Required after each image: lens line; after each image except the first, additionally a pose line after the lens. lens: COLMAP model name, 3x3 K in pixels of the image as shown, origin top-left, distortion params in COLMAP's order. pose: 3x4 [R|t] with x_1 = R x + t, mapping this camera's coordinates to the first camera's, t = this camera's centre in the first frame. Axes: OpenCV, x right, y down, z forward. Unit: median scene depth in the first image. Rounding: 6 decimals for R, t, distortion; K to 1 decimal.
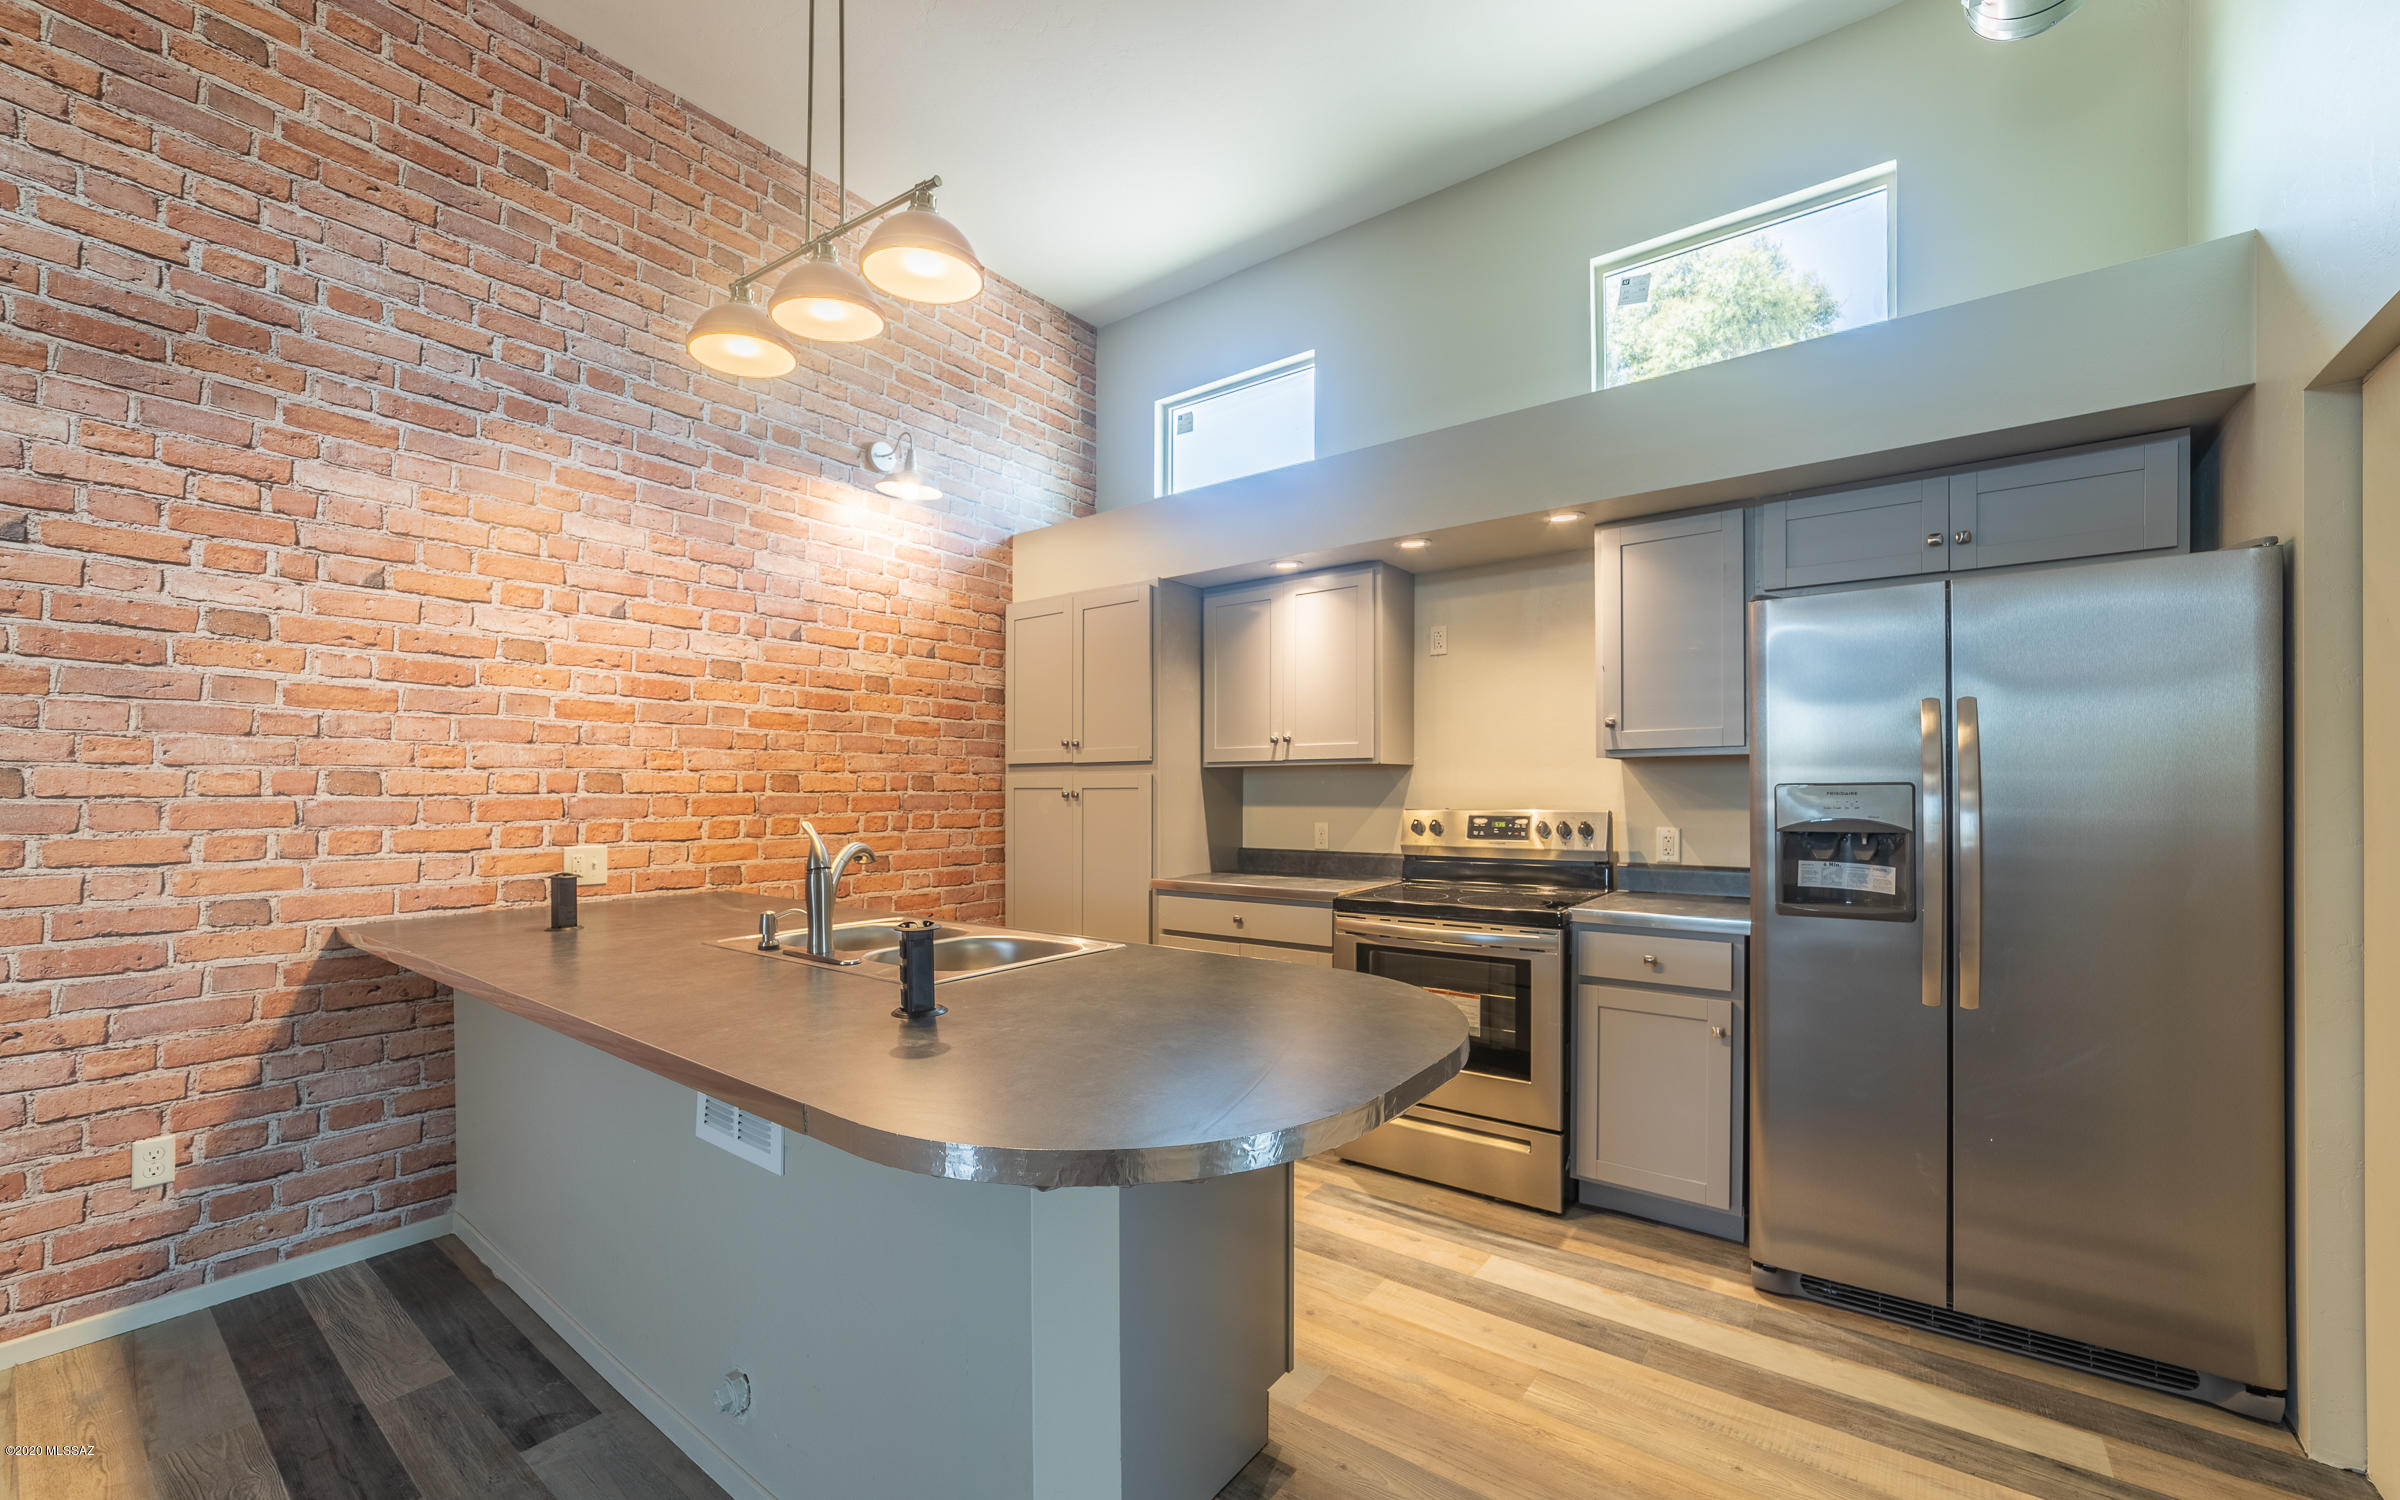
lens RADIAL K [[928.2, 0, 1250.1], [0, 928.2, 797.6], [0, 0, 1]] dist [0.004247, 0.000426]
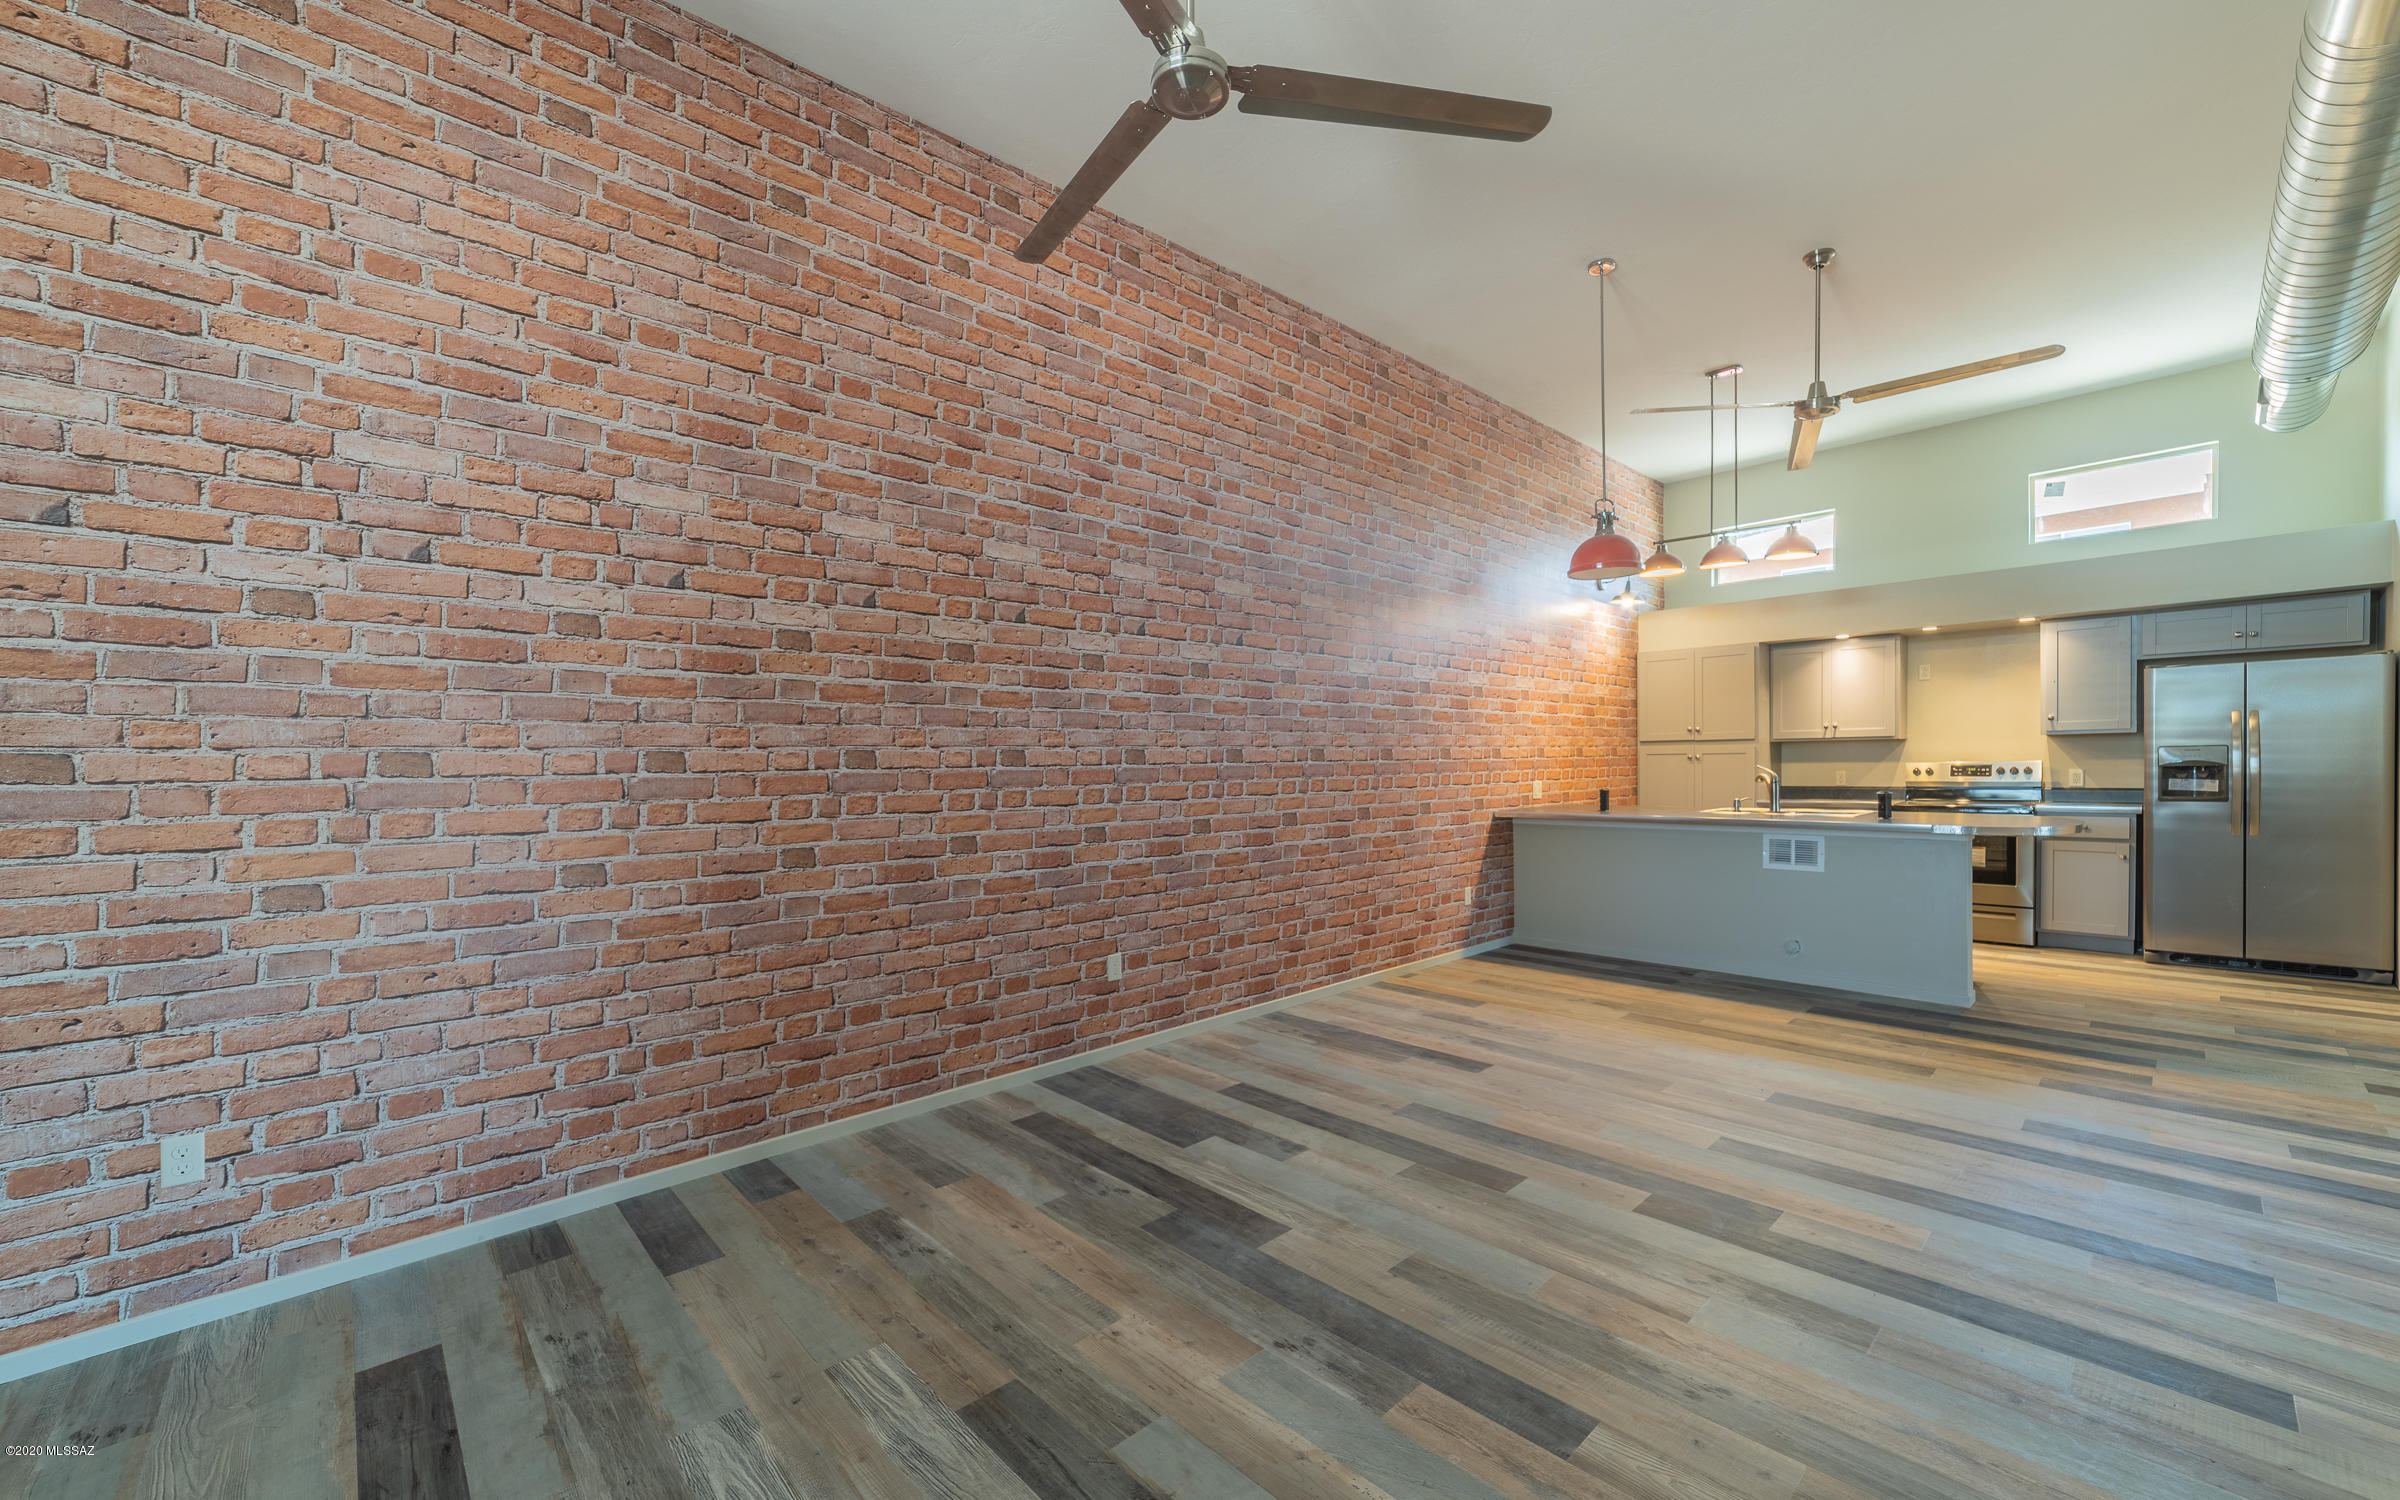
lens RADIAL K [[928.2, 0, 1328.0], [0, 928.2, 778.9], [0, 0, 1]] dist [0.004247, 0.000426]
pose [[0.990333, -0.008309, -0.138465, 0.125813], [0.009987, 0.999885, 0.011428, -0.002460], [0.138354, -0.012700, 0.990301, 0.173284]]
